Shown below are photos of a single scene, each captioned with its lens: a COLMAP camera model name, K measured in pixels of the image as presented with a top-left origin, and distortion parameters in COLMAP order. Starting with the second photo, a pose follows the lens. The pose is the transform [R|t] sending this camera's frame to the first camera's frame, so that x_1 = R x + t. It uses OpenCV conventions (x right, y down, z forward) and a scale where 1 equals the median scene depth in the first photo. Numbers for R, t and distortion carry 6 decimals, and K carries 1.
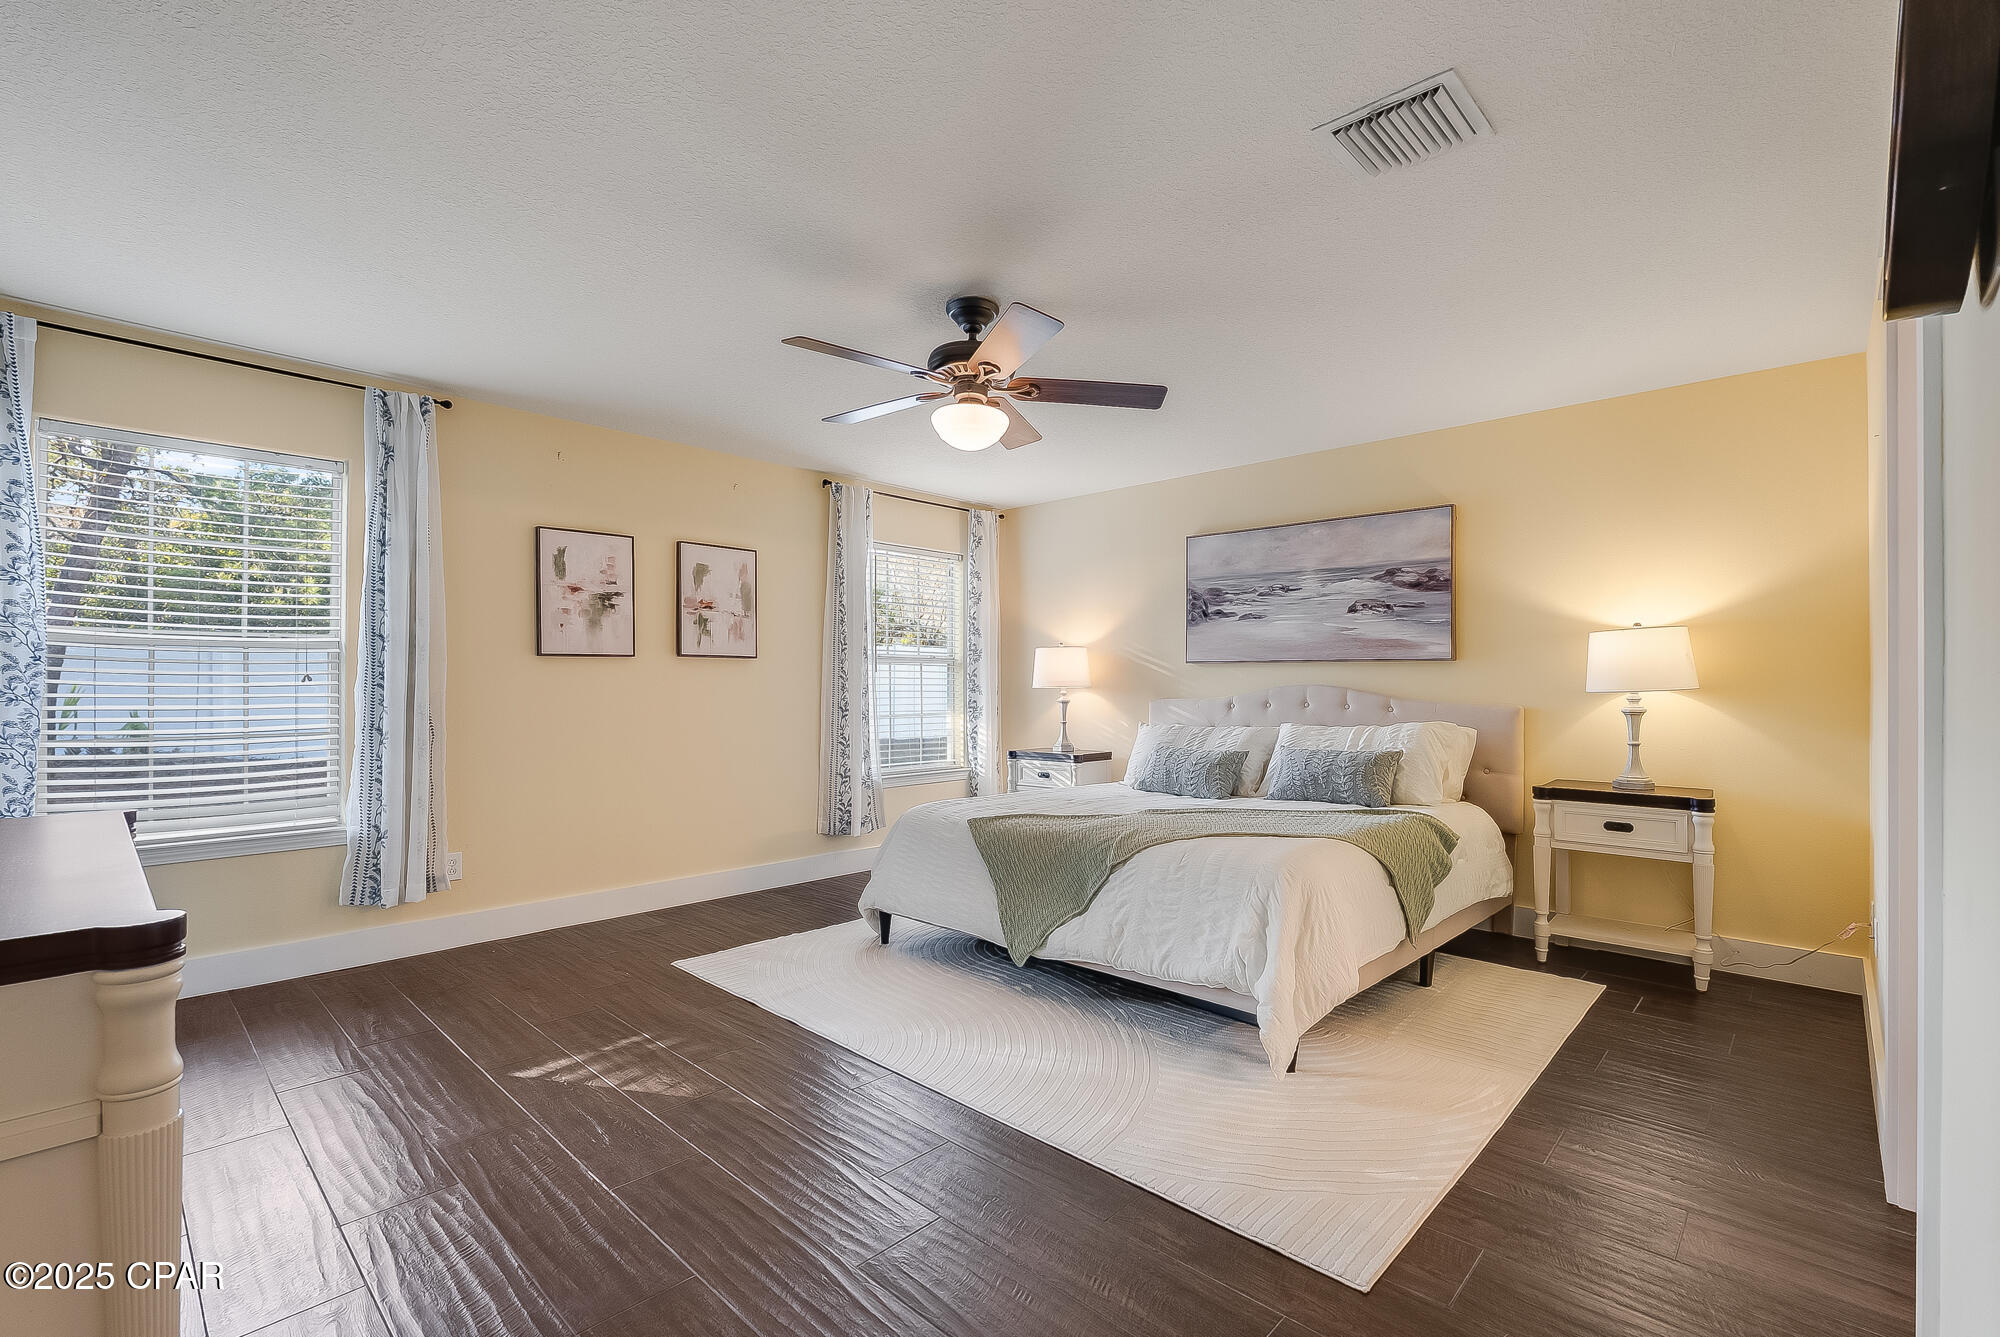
lens RADIAL K [[896.0, 0, 1006.9], [0, 896.0, 675.2], [0, 0, 1]] dist [-0.002328, -0.000218]
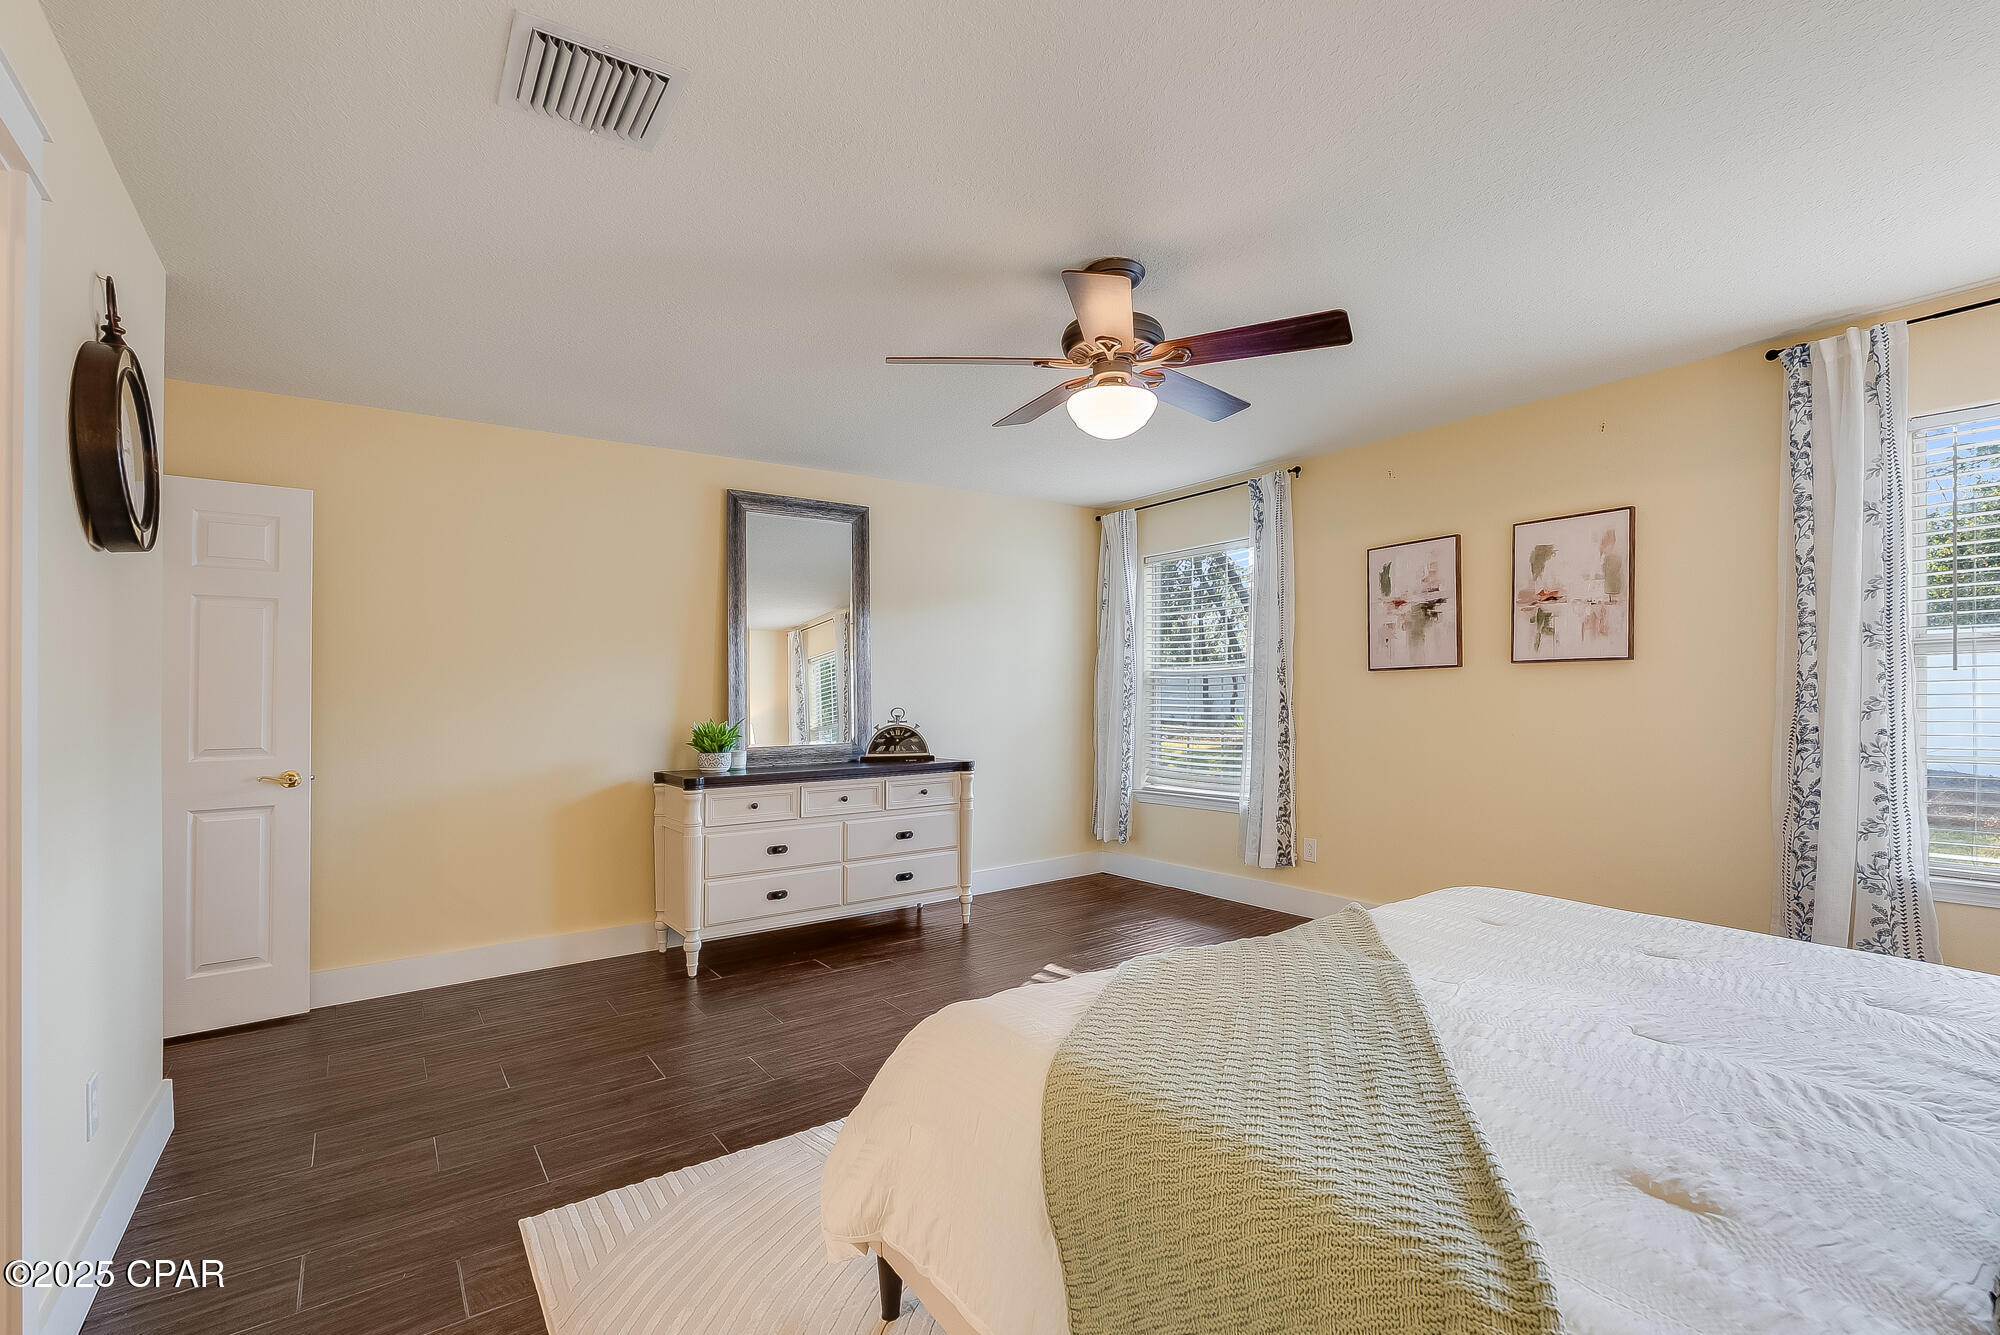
lens RADIAL K [[896.0, 0, 1006.9], [0, 896.0, 674.2], [0, 0, 1]] dist [-0.002328, -0.000218]
pose [[-0.190751, -0.017663, -0.981480, 0.562739], [0.028174, 0.999328, -0.023460, -0.005074], [0.981234, -0.032127, -0.190125, 0.727916]]
